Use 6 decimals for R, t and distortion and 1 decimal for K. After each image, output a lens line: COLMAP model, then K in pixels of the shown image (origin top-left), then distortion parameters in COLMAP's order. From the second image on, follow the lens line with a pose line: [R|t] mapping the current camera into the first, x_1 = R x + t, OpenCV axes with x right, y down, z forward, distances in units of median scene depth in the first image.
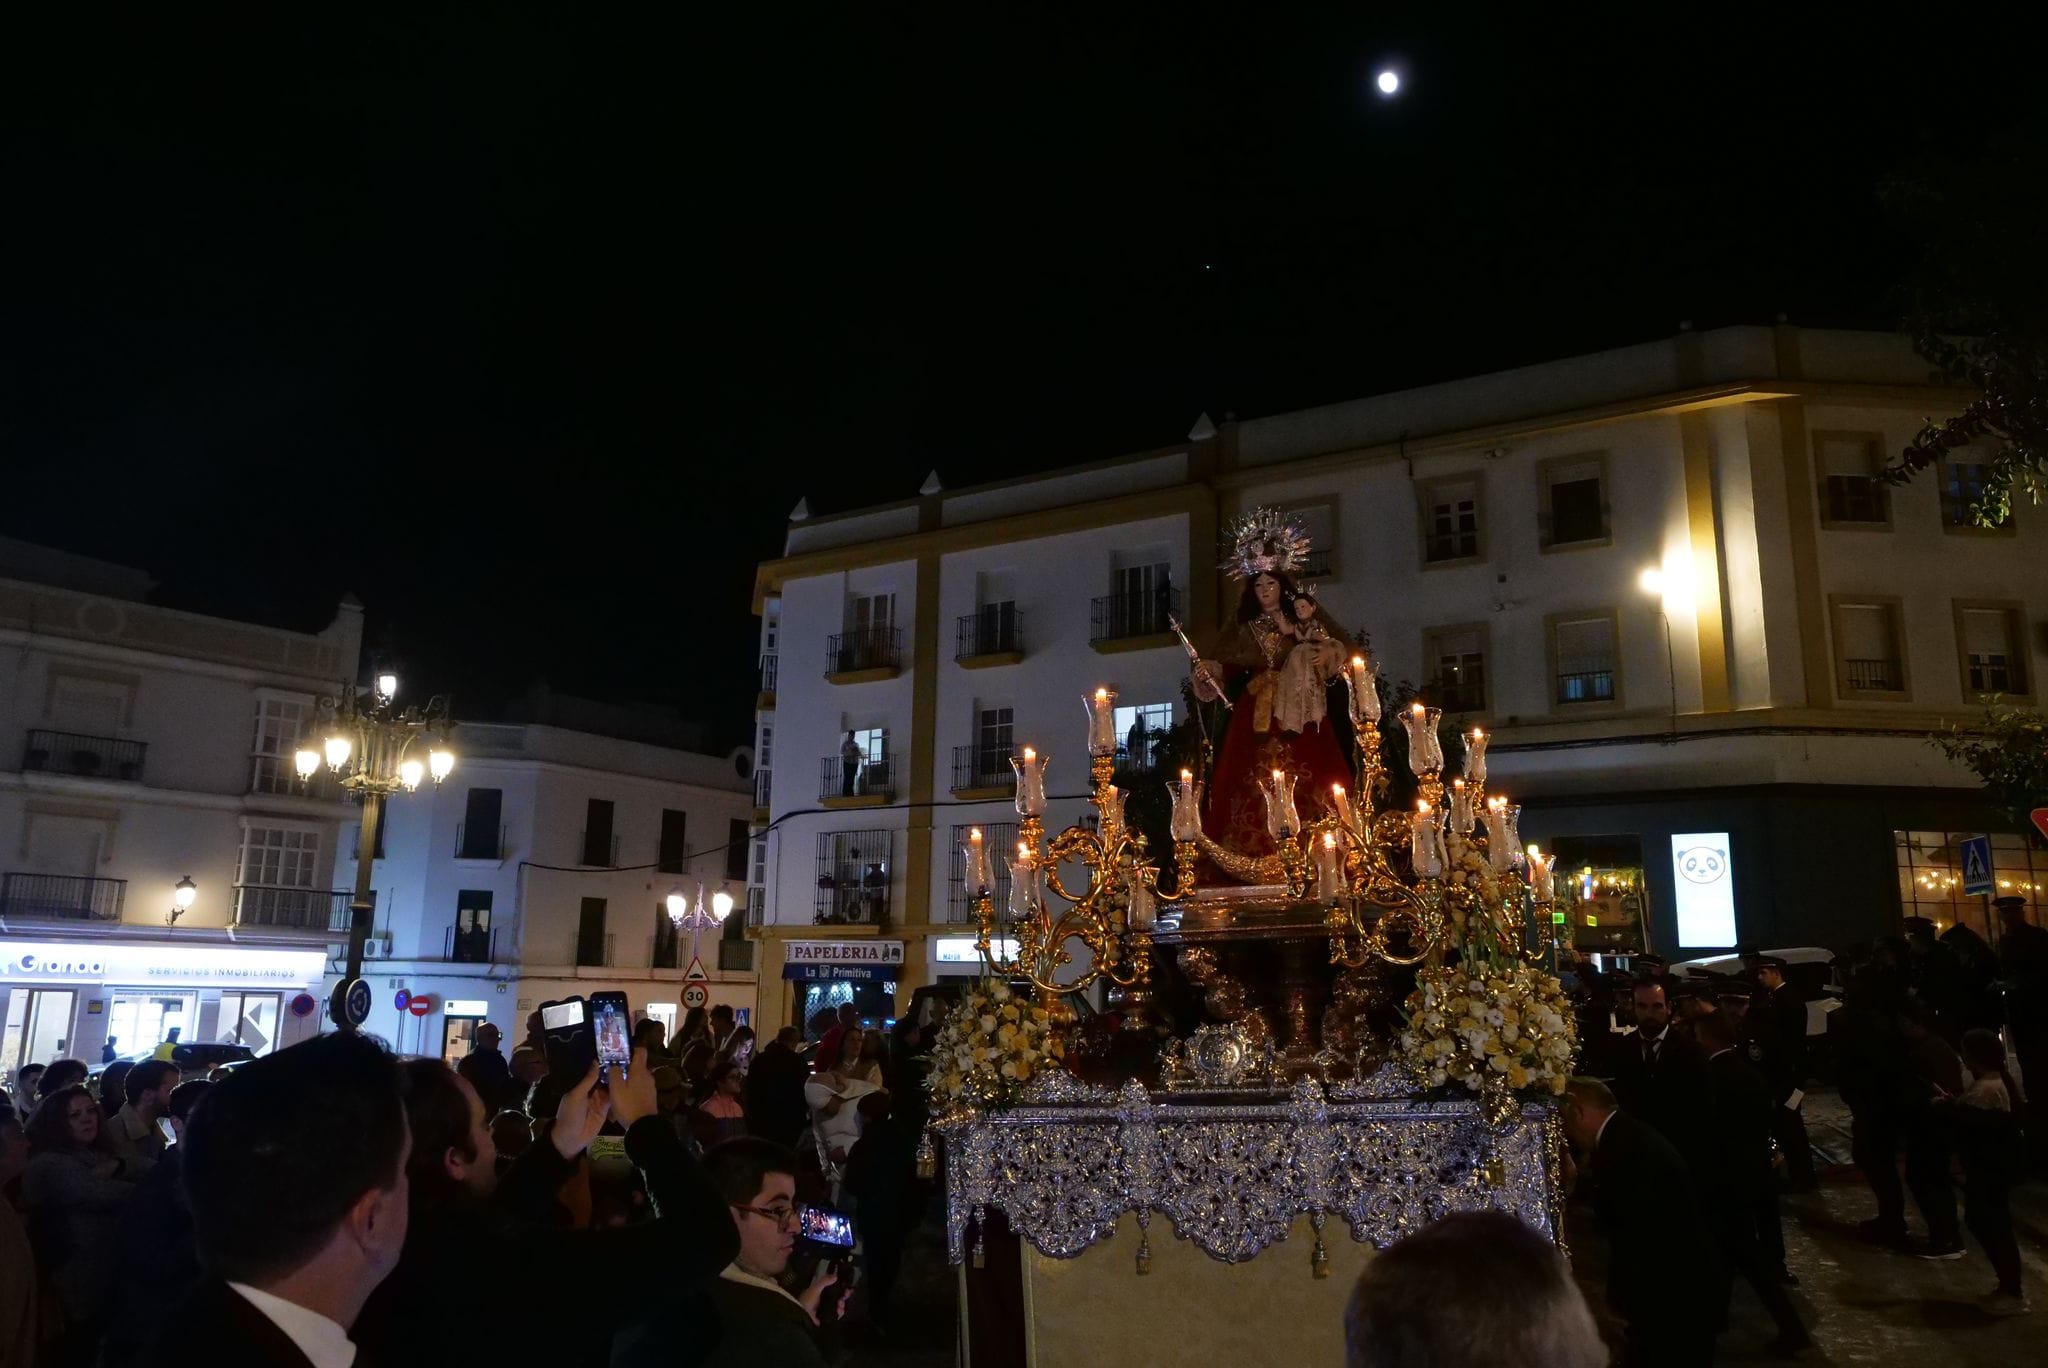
lens RADIAL K [[1533.0, 0, 1024.0], [0, 1533.0, 684.0], [0, 0, 1]] dist [-0.003501, -0.001201]
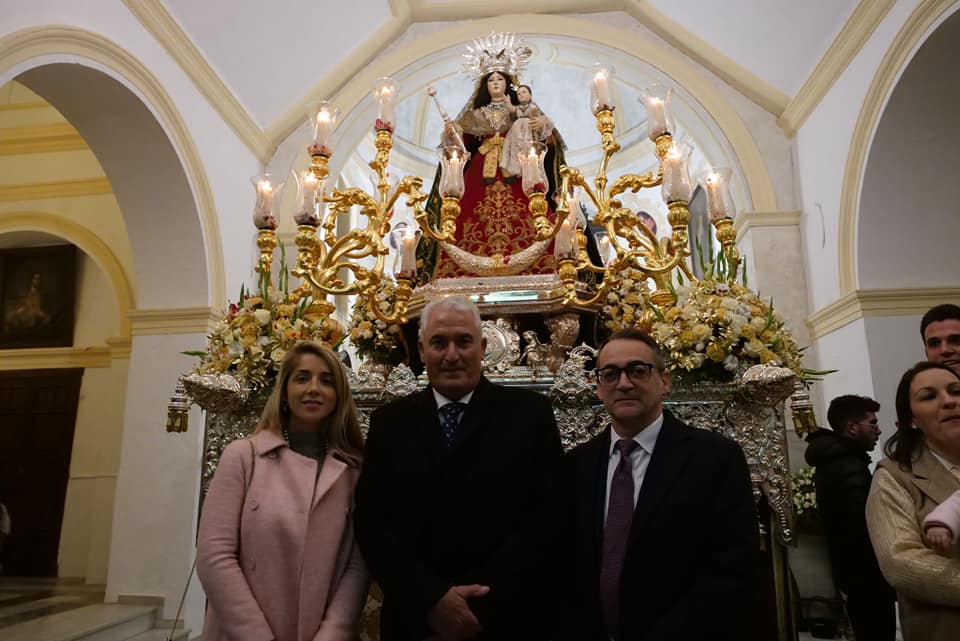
lens RADIAL K [[718.6, 0, 480.0], [0, 718.6, 320.5], [0, 0, 1]] dist [-0.003501, -0.001201]
pose [[0.964828, 0.080468, 0.250265, -0.001935], [-0.069310, 0.996181, -0.053099, 0.195411], [-0.253582, 0.033885, 0.966720, 0.397670]]
